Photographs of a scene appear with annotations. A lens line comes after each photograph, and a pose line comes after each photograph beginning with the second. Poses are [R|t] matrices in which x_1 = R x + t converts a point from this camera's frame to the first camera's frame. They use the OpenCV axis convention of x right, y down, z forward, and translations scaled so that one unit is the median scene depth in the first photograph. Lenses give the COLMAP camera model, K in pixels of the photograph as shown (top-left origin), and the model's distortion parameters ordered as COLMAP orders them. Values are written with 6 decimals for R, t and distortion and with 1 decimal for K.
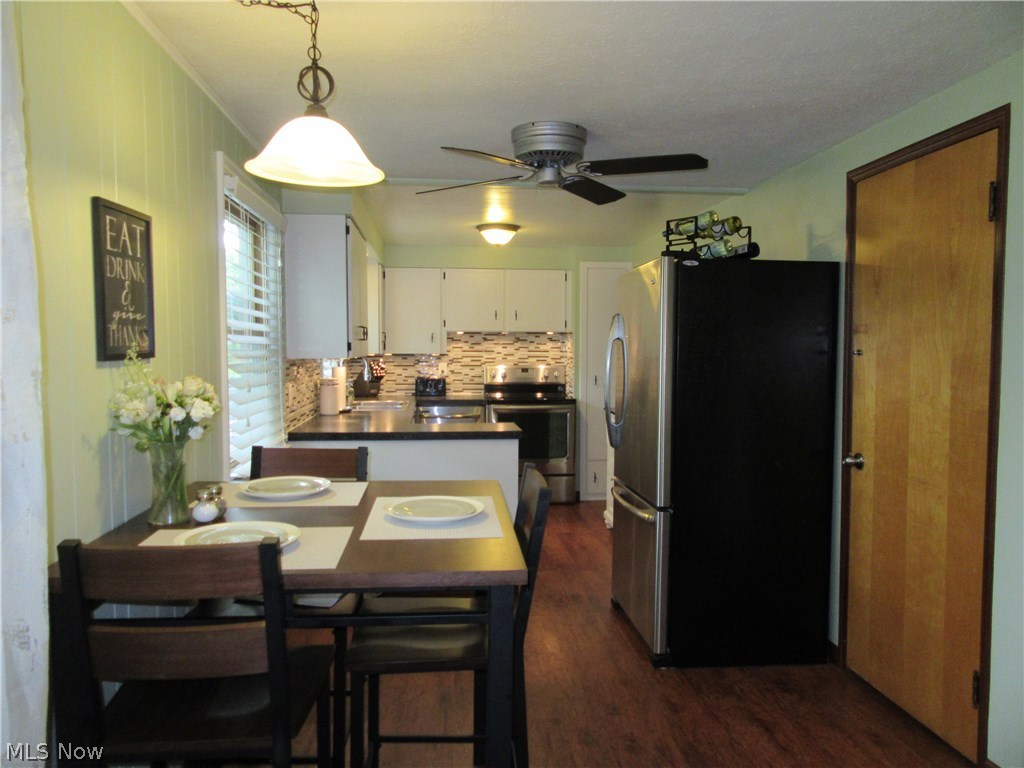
lens RADIAL K [[766.2, 0, 513.9], [0, 766.2, 384.2], [0, 0, 1]] dist [0.002018, 0.006840]
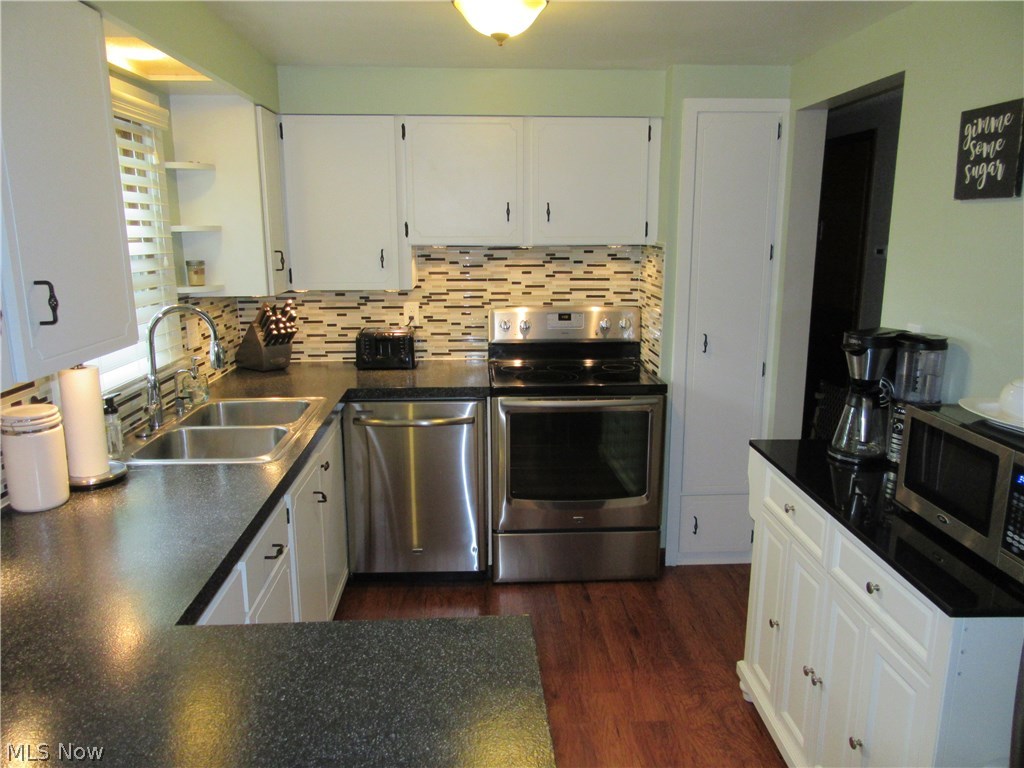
lens RADIAL K [[766.2, 0, 507.6], [0, 766.2, 388.0], [0, 0, 1]] dist [0.002018, 0.006840]
pose [[0.998524, 0.007856, -0.053748, 0.003768], [0.000793, 0.987274, 0.159028, -0.054152], [0.054313, -0.158836, 0.985810, 0.466946]]
